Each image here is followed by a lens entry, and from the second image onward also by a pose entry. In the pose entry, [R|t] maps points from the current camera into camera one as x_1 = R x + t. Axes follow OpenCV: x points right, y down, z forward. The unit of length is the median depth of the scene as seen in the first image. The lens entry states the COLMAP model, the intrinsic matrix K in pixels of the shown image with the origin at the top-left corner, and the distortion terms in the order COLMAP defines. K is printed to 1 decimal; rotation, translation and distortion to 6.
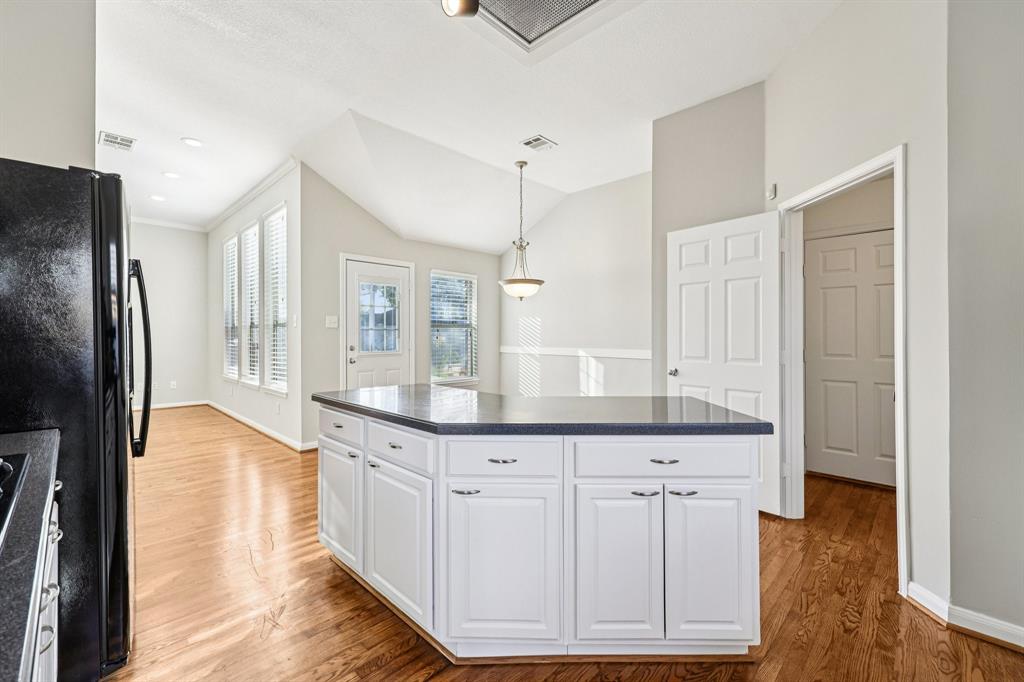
lens RADIAL K [[433.5, 0, 507.3], [0, 433.5, 327.2], [0, 0, 1]] dist [-0.000504, -0.000008]
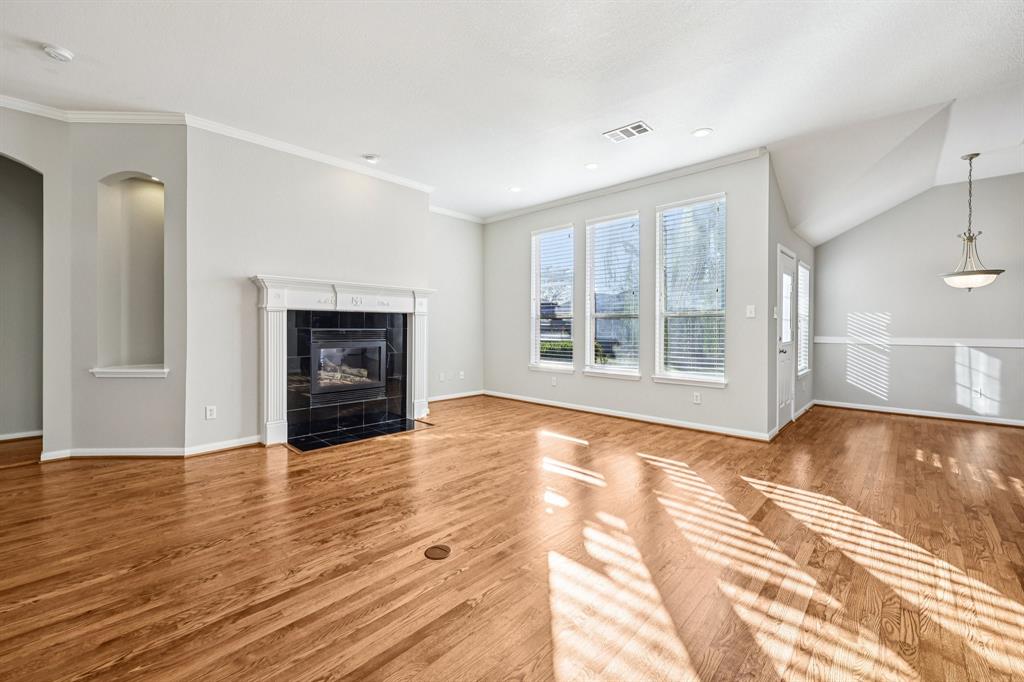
lens RADIAL K [[433.5, 0, 507.3], [0, 433.5, 327.2], [0, 0, 1]] dist [-0.000504, -0.000008]
pose [[0.999979, -0.003850, -0.005172, -0.910271], [0.003987, 0.999636, 0.026683, -0.008825], [0.005068, -0.026703, 0.999631, -0.017369]]
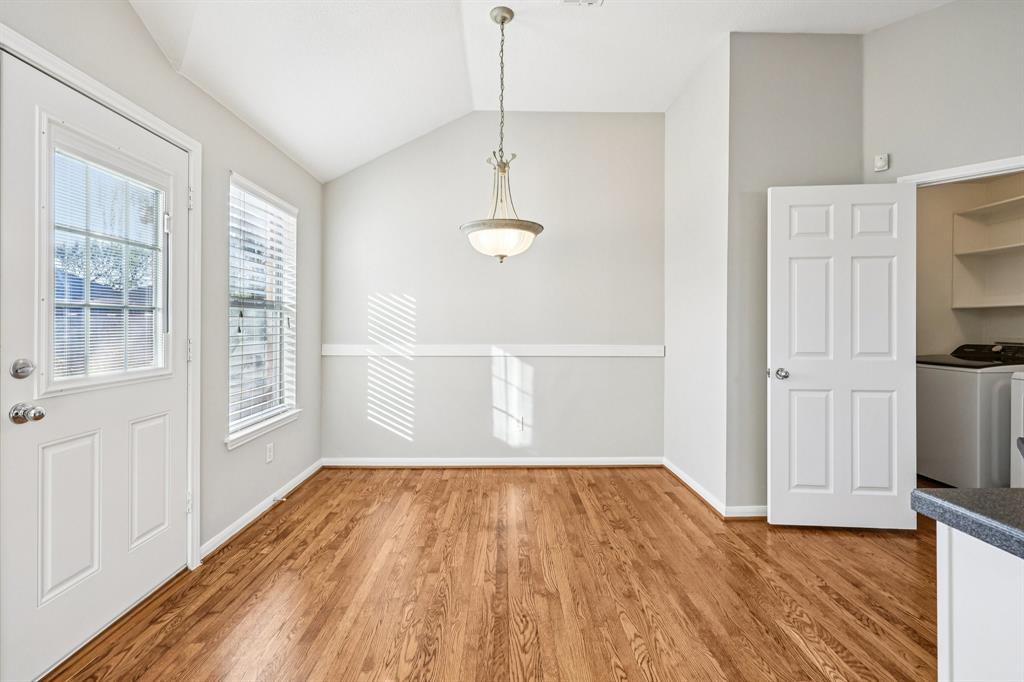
lens RADIAL K [[433.5, 0, 507.3], [0, 433.5, 327.2], [0, 0, 1]] dist [-0.000504, -0.000008]
pose [[0.693524, -0.002443, 0.720429, -0.317882], [-0.012912, 0.999792, 0.015819, 0.010737], [-0.720318, -0.020273, 0.693348, 0.529675]]
